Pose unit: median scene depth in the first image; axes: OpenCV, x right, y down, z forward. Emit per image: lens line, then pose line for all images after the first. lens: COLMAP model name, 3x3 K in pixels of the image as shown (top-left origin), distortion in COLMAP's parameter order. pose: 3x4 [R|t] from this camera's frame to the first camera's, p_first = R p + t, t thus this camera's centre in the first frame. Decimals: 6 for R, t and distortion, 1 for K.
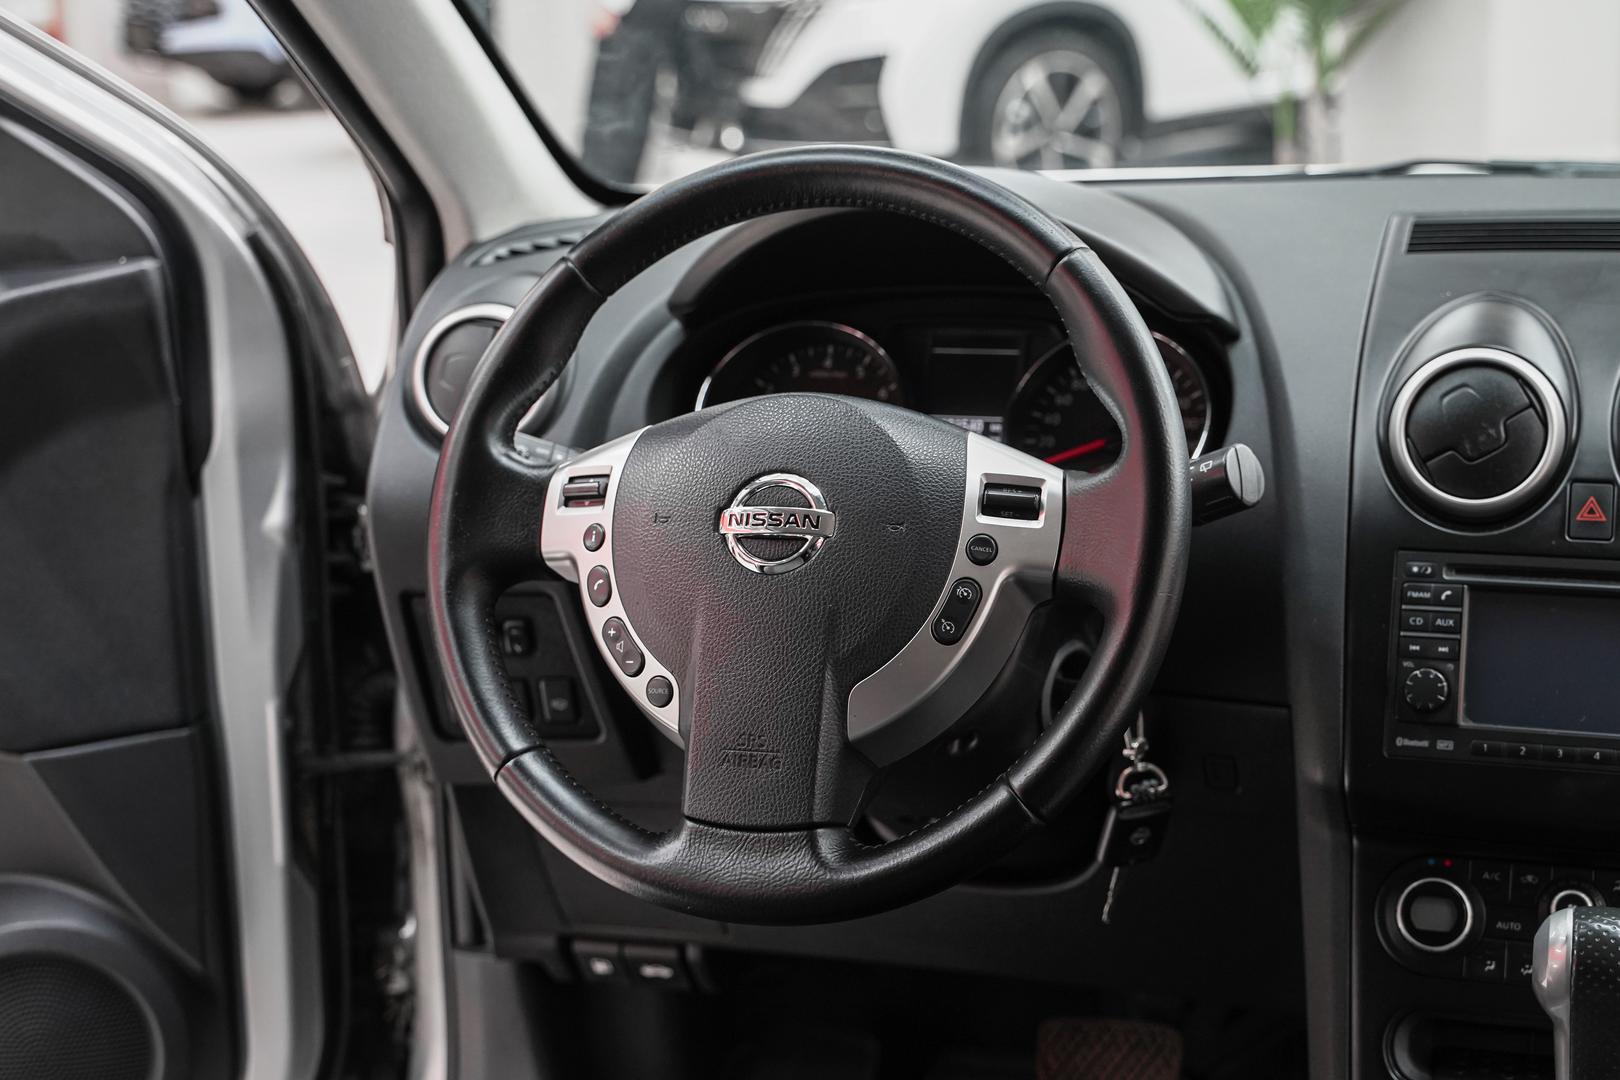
lens RADIAL K [[2258.0, 0, 786.2], [0, 2258.0, 505.4], [0, 0, 1]] dist [0.012026, 0.000000]
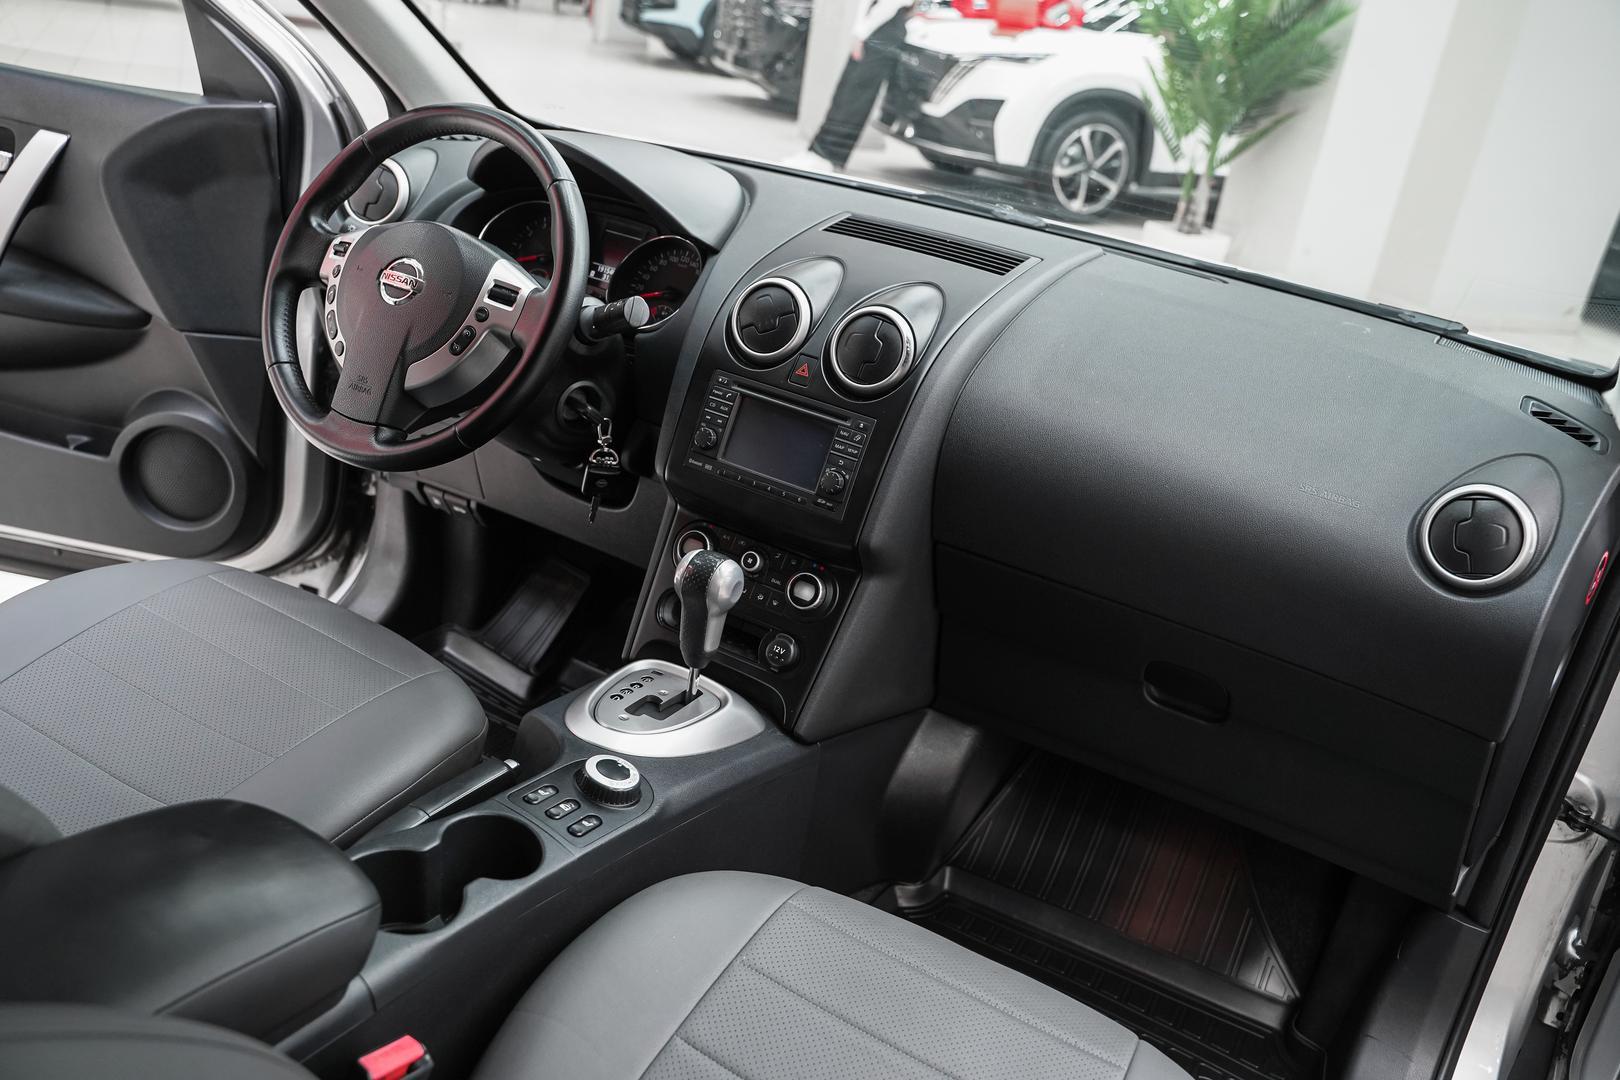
lens RADIAL K [[1290.0, 0, 795.3], [0, 1290.0, 532.6], [0, 0, 1]] dist [-0.002575, 0.000315]
pose [[0.958808, 0.248652, -0.137327, 0.438346], [-0.226045, 0.960681, 0.161231, -0.033694], [0.172018, -0.123548, 0.977316, -0.100291]]
